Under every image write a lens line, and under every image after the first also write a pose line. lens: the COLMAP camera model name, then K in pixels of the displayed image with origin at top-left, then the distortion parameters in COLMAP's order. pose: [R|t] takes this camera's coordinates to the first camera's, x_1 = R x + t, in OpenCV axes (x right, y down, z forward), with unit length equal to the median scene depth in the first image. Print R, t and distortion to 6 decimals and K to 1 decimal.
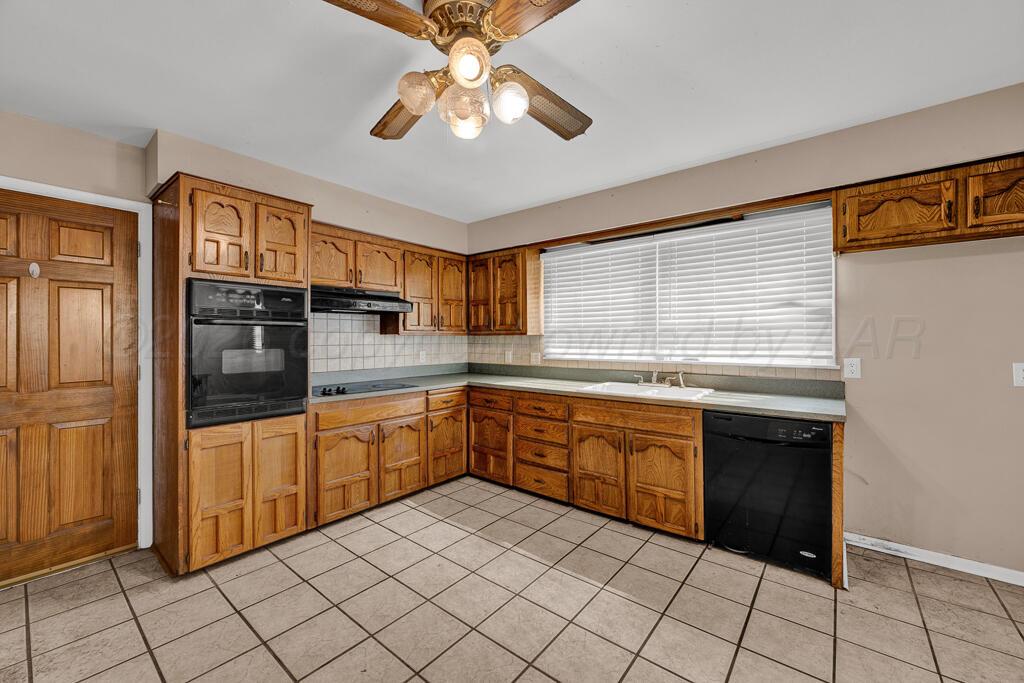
lens RADIAL K [[407.0, 0, 513.9], [0, 407.0, 336.5], [0, 0, 1]] dist [-0.004421, -0.000255]
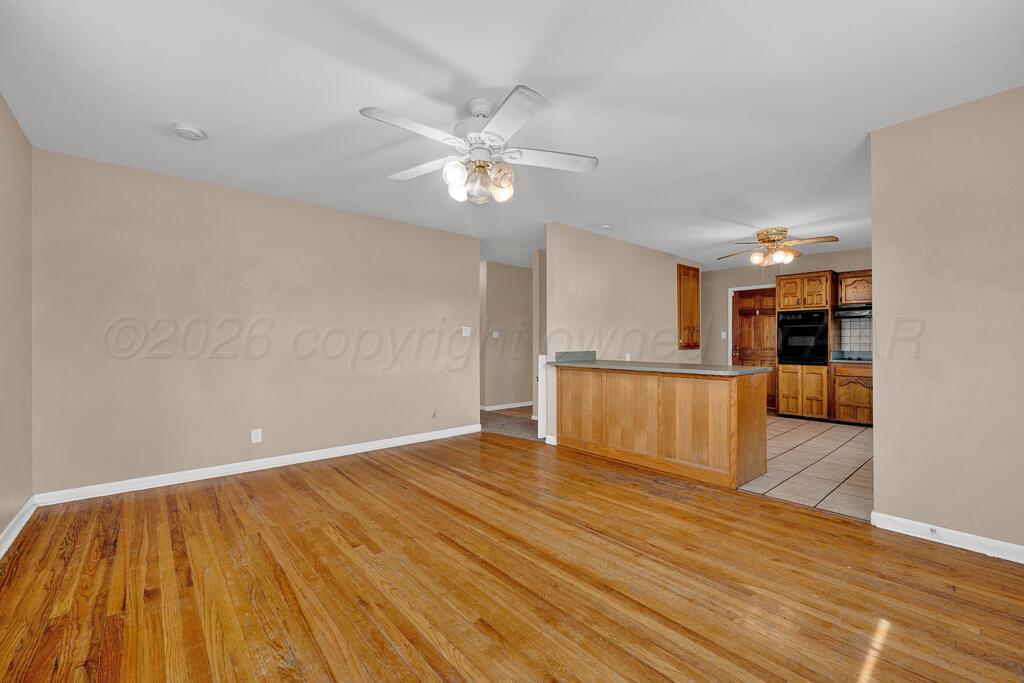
lens RADIAL K [[407.0, 0, 510.0], [0, 407.0, 344.0], [0, 0, 1]] dist [-0.004421, -0.000255]
pose [[-0.182581, 0.005967, -0.983173, 1.677589], [0.006875, 0.999965, 0.004792, 0.041474], [0.983167, -0.005884, -0.182615, -0.246318]]
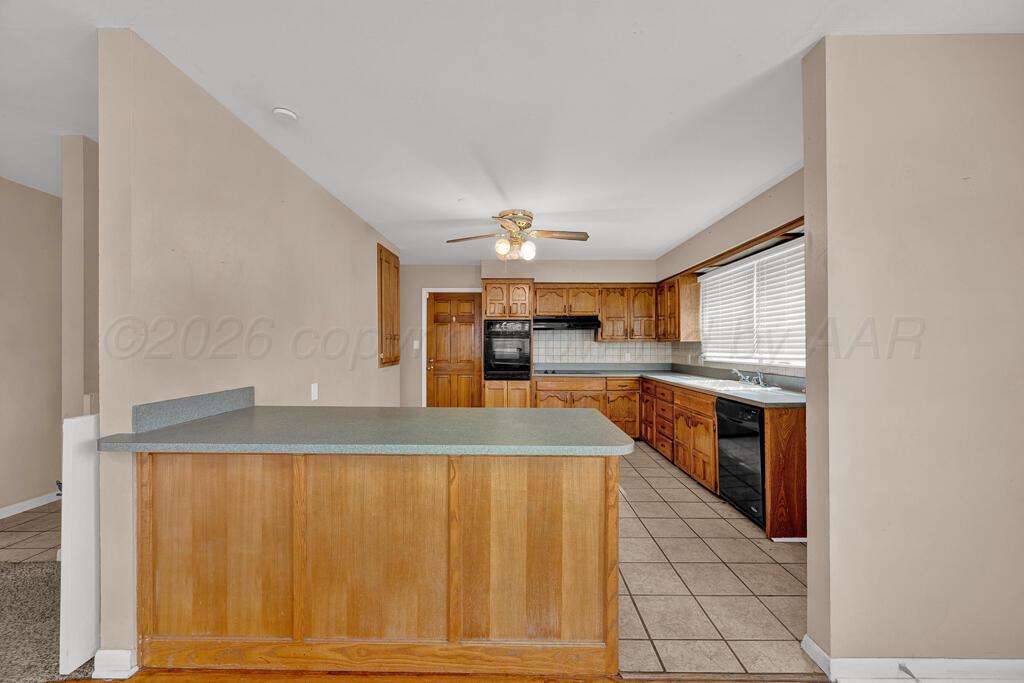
lens RADIAL K [[407.0, 0, 512.1], [0, 407.0, 345.1], [0, 0, 1]] dist [-0.004421, -0.000255]
pose [[0.613759, 0.001692, -0.789492, 0.906007], [0.001400, 0.999994, 0.003232, 0.003272], [0.789492, -0.003089, 0.613753, -0.288927]]
